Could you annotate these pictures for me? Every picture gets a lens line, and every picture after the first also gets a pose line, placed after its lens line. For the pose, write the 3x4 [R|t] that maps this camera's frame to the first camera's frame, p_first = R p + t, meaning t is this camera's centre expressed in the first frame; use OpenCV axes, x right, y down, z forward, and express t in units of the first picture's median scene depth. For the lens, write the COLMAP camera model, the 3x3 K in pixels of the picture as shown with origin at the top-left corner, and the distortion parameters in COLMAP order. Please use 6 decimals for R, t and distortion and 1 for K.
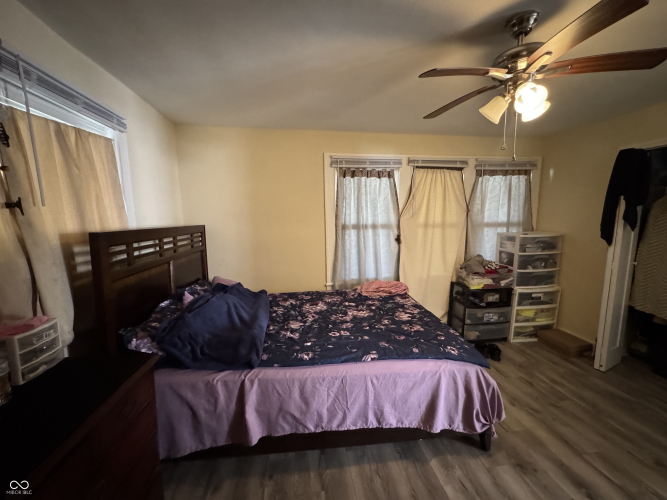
lens RADIAL K [[266.3, 0, 332.5], [0, 266.3, 250.9], [0, 0, 1]] dist [-0.001653, 0.000220]
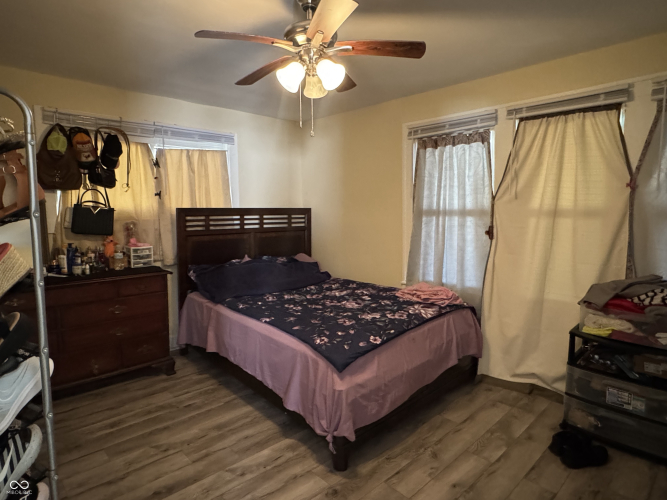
lens RADIAL K [[389.3, 0, 330.3], [0, 389.3, 250.3], [0, 0, 1]] dist [0.001025, 0.001183]
pose [[0.574274, 0.096426, -0.812964, 0.840792], [-0.104538, 0.993547, 0.044000, -0.000868], [0.811961, 0.059718, 0.580649, 0.119460]]
